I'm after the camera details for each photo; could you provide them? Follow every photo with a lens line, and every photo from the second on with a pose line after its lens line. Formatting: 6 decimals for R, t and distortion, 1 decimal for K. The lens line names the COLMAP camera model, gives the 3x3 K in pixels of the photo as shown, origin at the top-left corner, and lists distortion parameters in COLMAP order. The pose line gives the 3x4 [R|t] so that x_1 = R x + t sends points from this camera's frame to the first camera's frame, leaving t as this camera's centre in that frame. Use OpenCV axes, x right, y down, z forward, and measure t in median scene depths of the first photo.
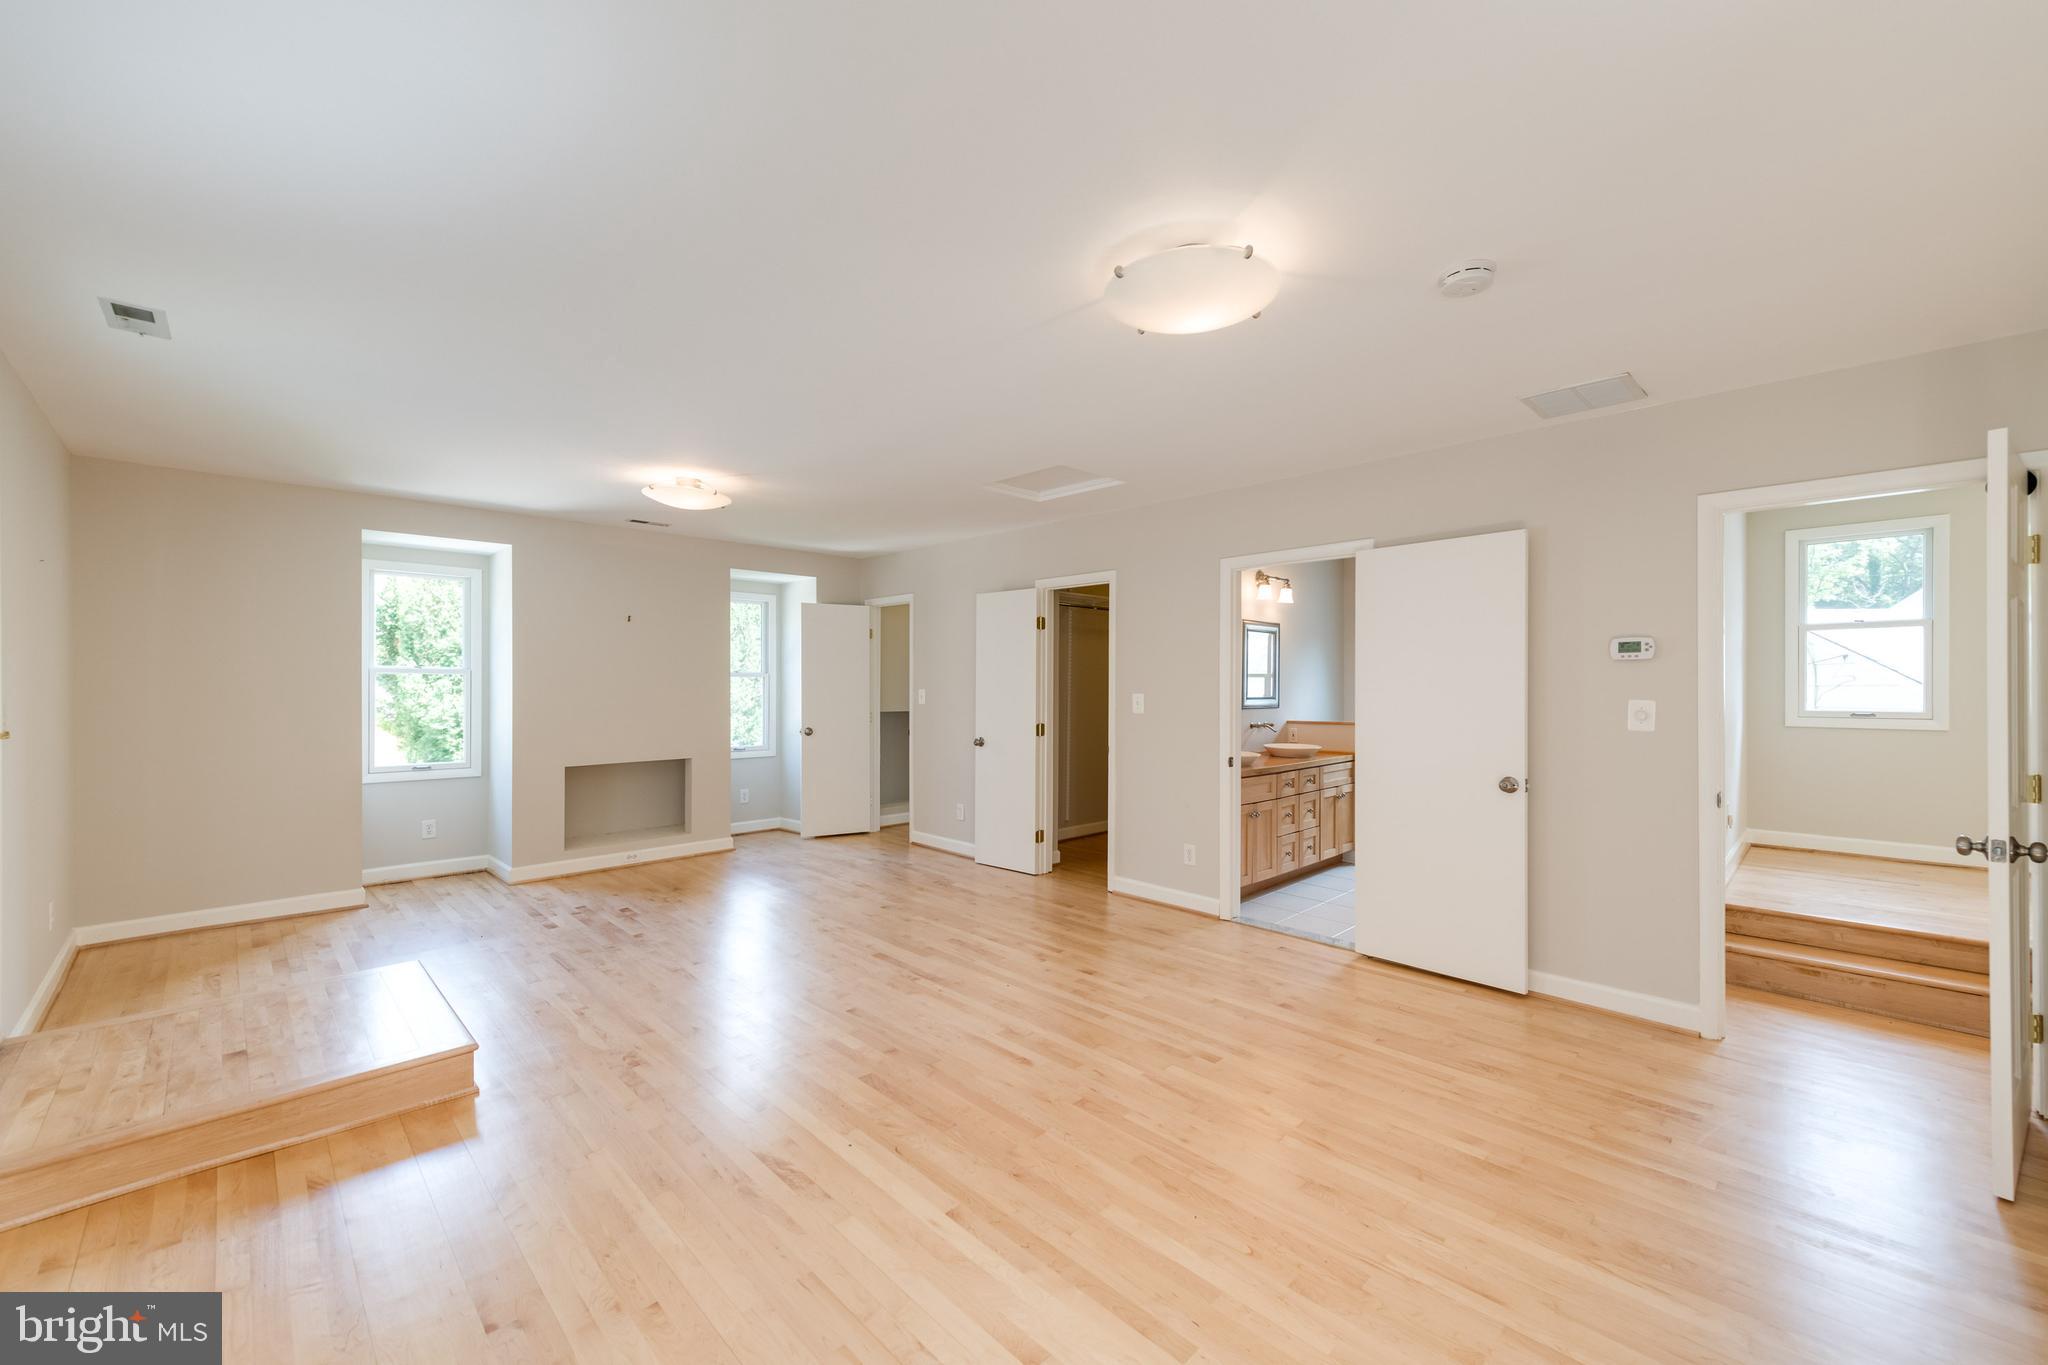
lens RADIAL K [[819.2, 0, 1025.3], [0, 819.2, 686.9], [0, 0, 1]] dist [0.007760, 0.000029]
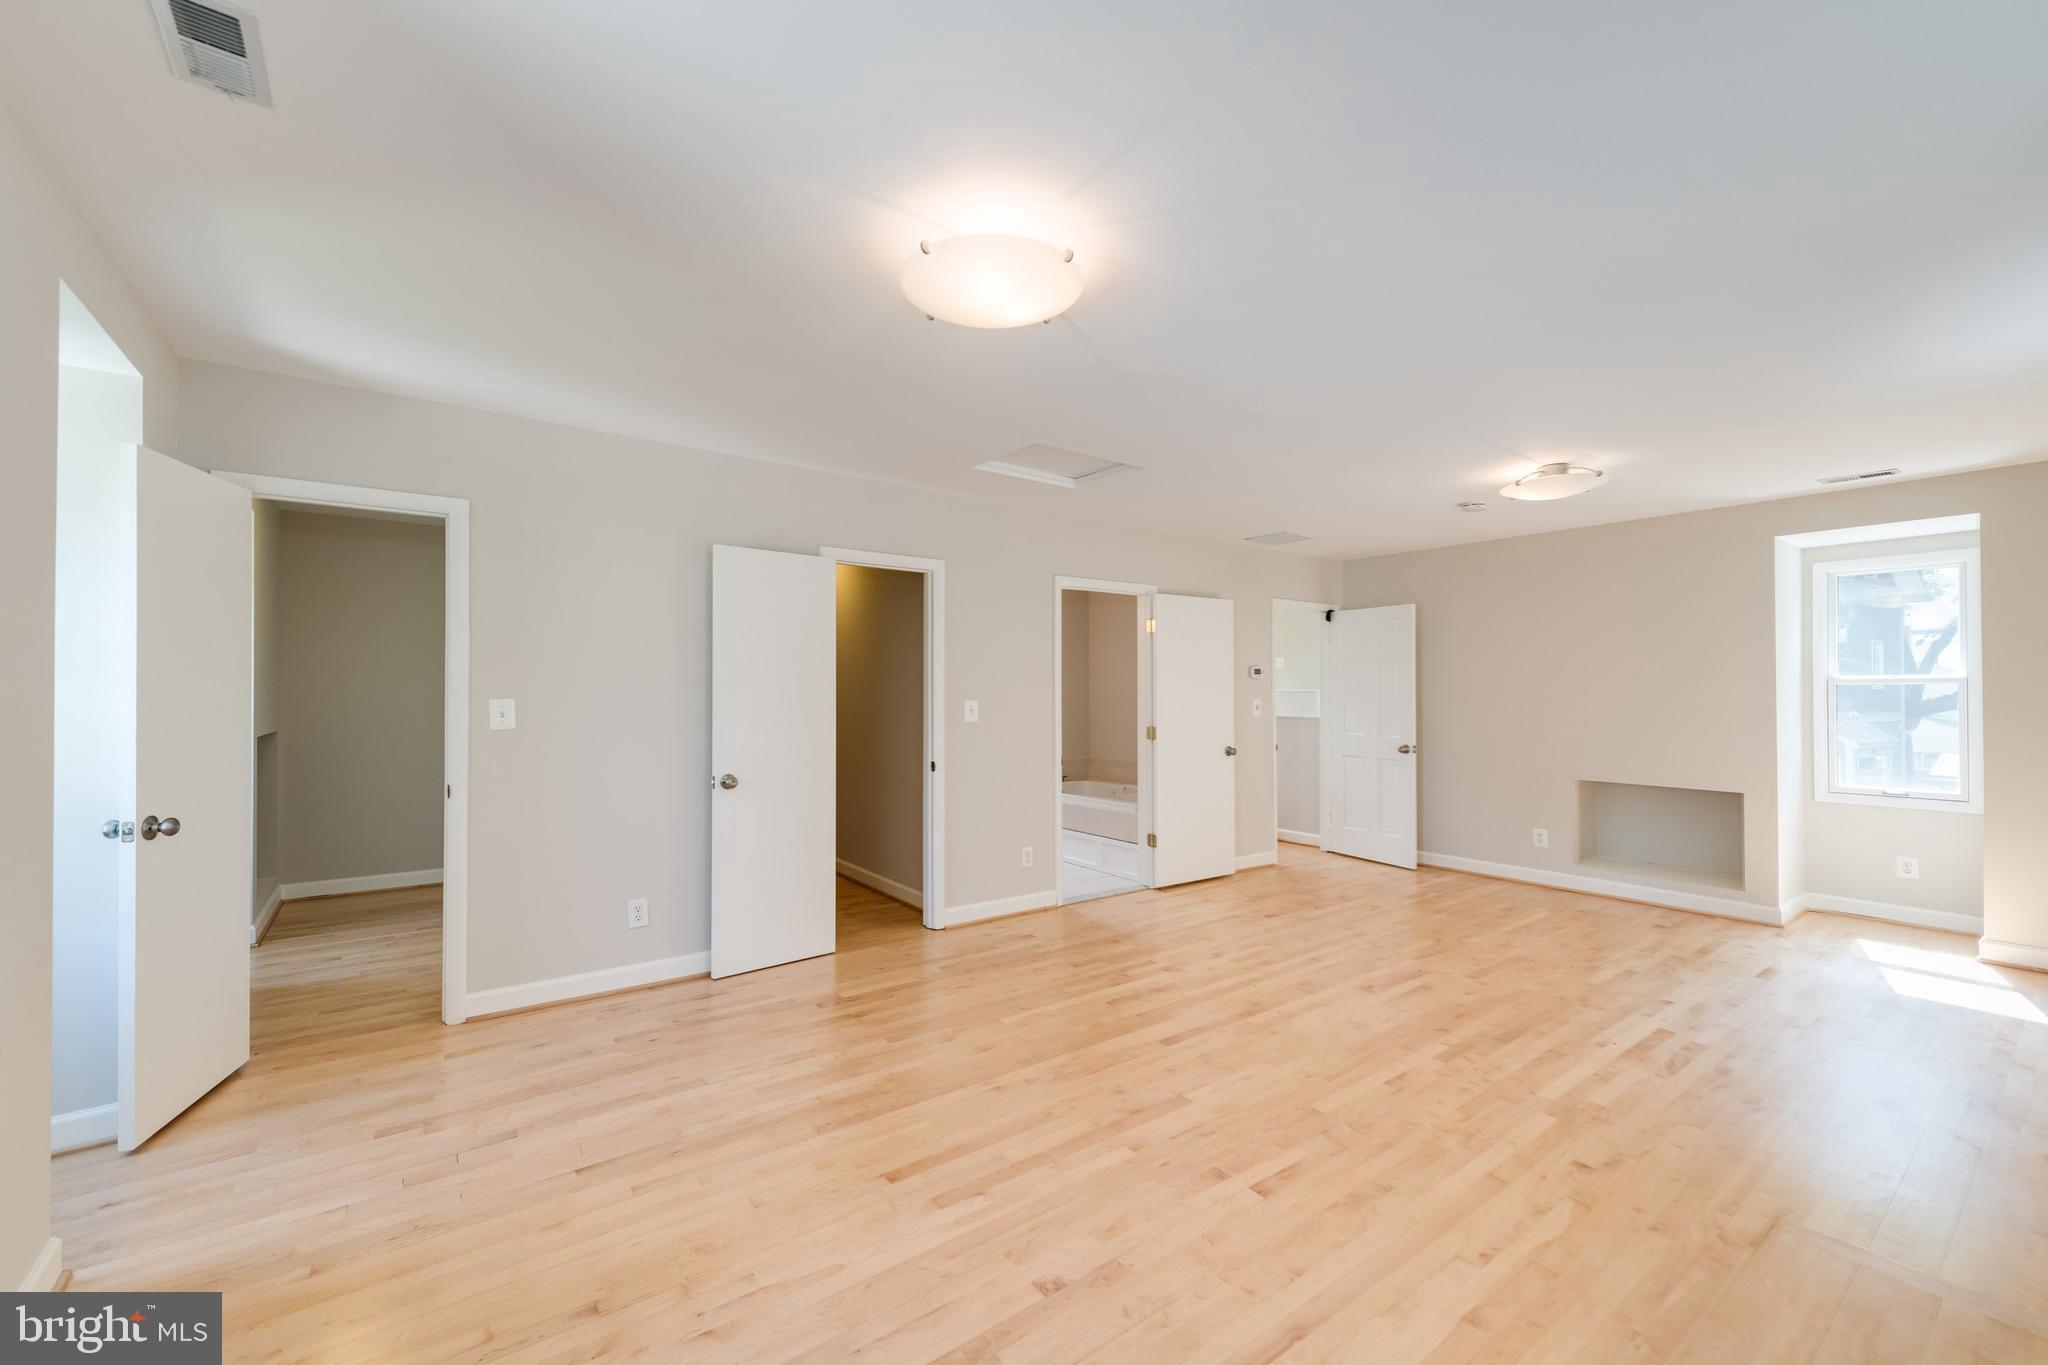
lens RADIAL K [[819.2, 0, 1018.4], [0, 819.2, 679.8], [0, 0, 1]] dist [0.007760, 0.000029]
pose [[0.133177, 0.012604, 0.991012, -0.897761], [0.000616, 0.999918, -0.012800, -0.003672], [-0.991092, 0.002315, 0.133158, 0.960798]]
